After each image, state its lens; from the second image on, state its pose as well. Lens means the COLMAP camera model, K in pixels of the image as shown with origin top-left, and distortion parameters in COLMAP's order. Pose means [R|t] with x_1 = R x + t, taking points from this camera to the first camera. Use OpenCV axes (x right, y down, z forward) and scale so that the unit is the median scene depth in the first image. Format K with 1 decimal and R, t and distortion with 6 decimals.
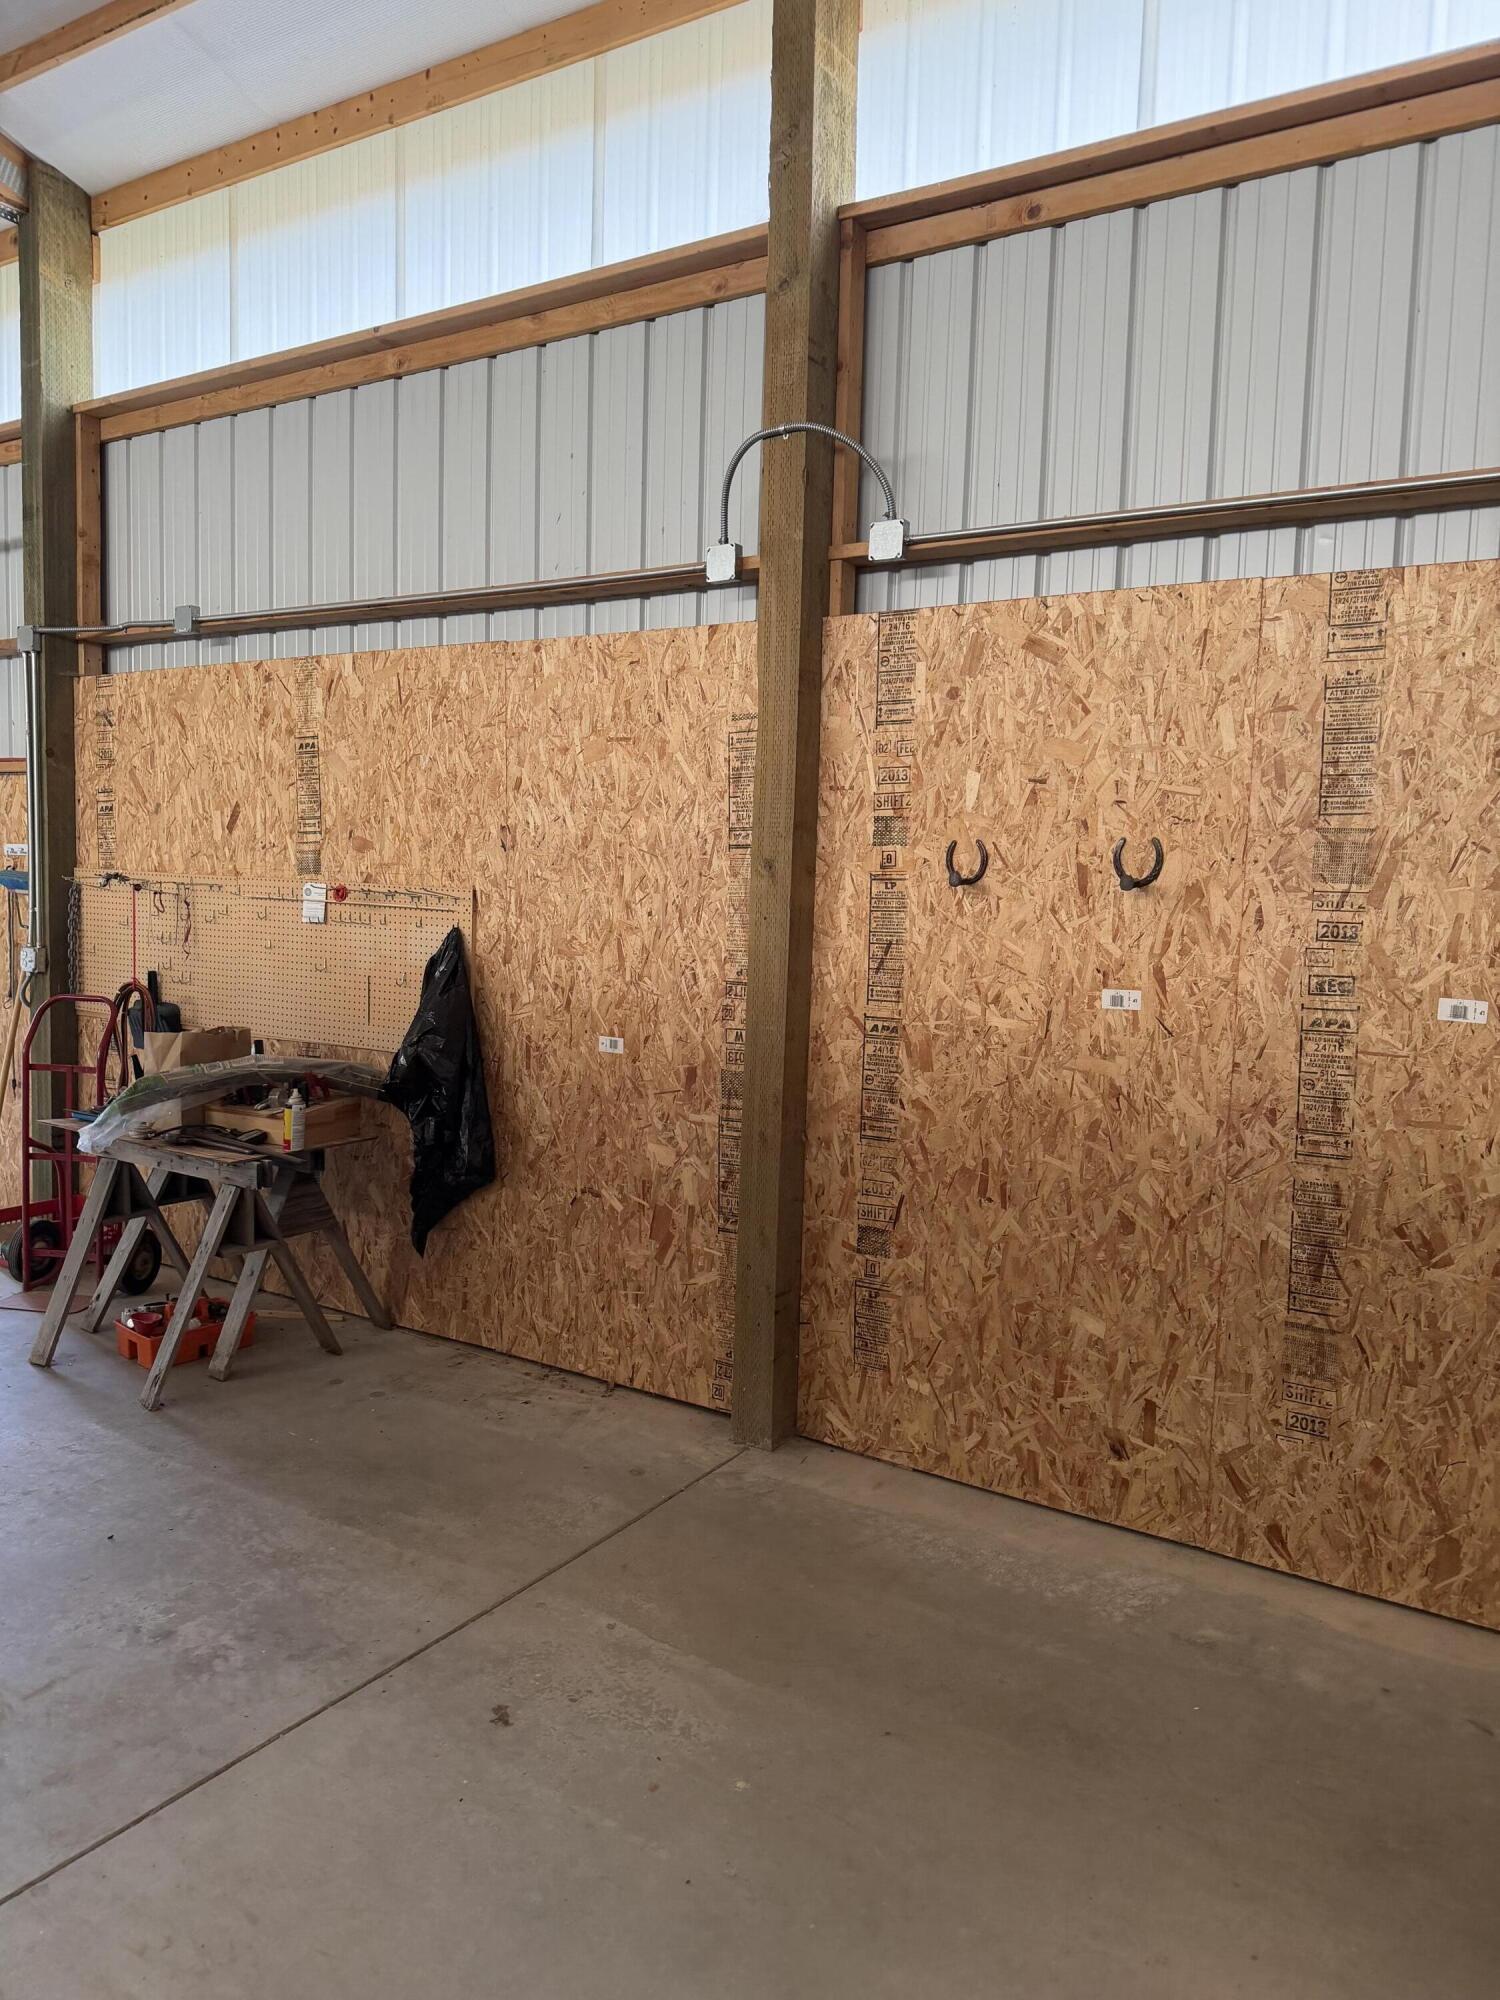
lens RADIAL K [[1376.8, 0, 750.0], [0, 1376.8, 1000.0], [0, 0, 1]] dist [0.052389, -0.076731]
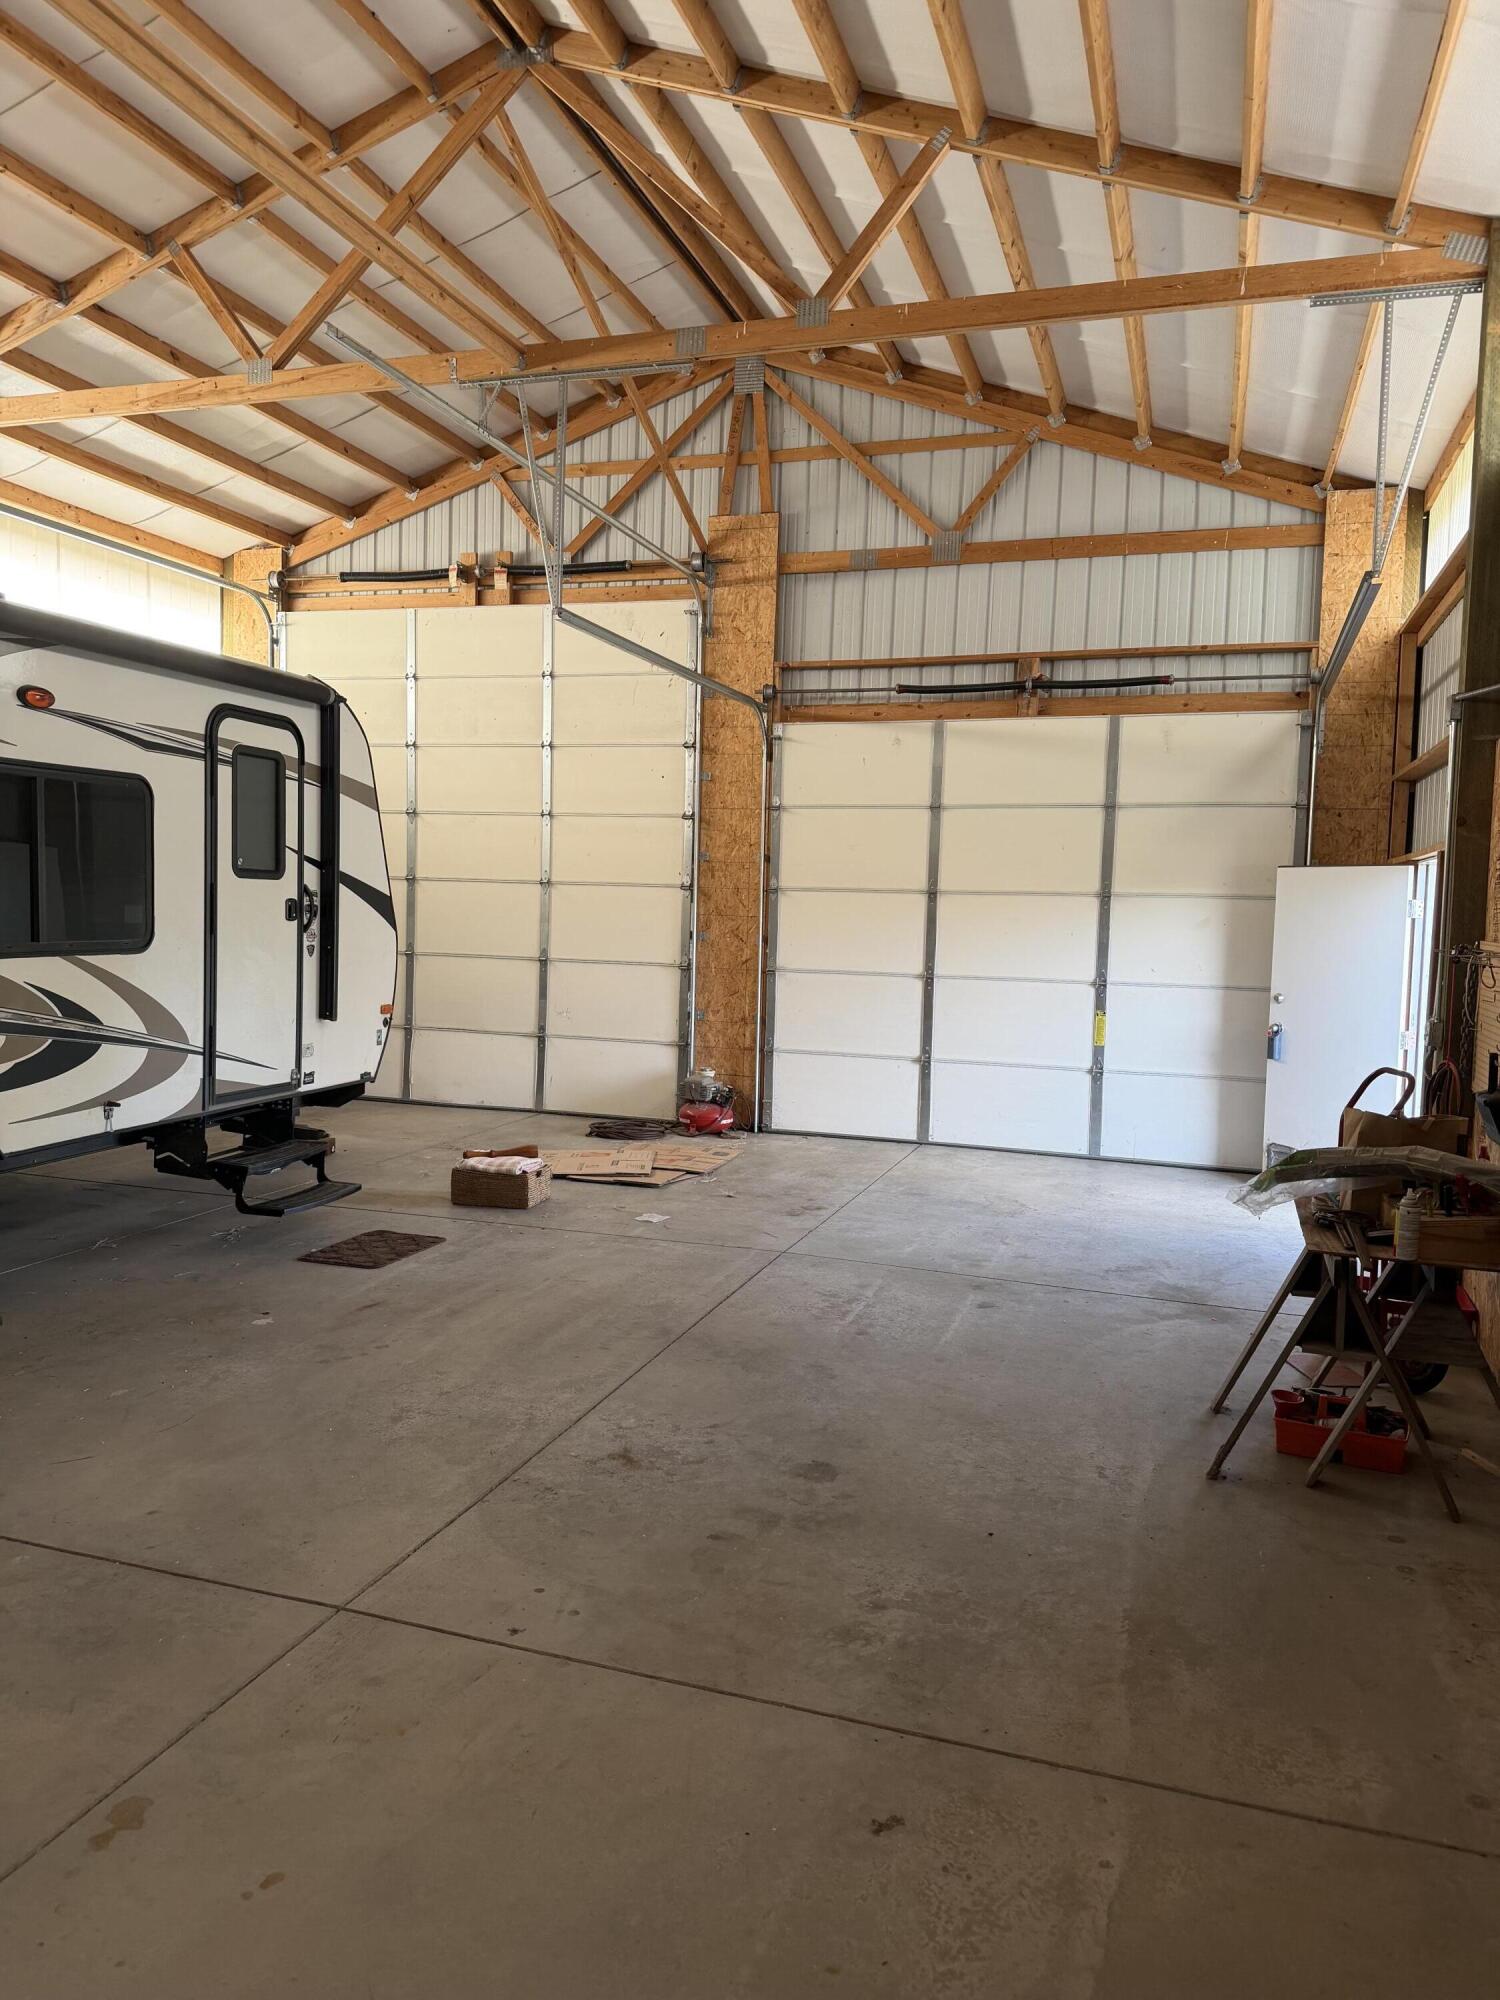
lens RADIAL K [[1376.8, 0, 750.0], [0, 1376.8, 1000.0], [0, 0, 1]] dist [0.052389, -0.076731]
pose [[0.239797, 0.035116, -0.970188, 0.622241], [-0.096401, 0.995268, 0.012196, -0.035633], [0.966025, 0.090603, 0.242048, 0.576460]]
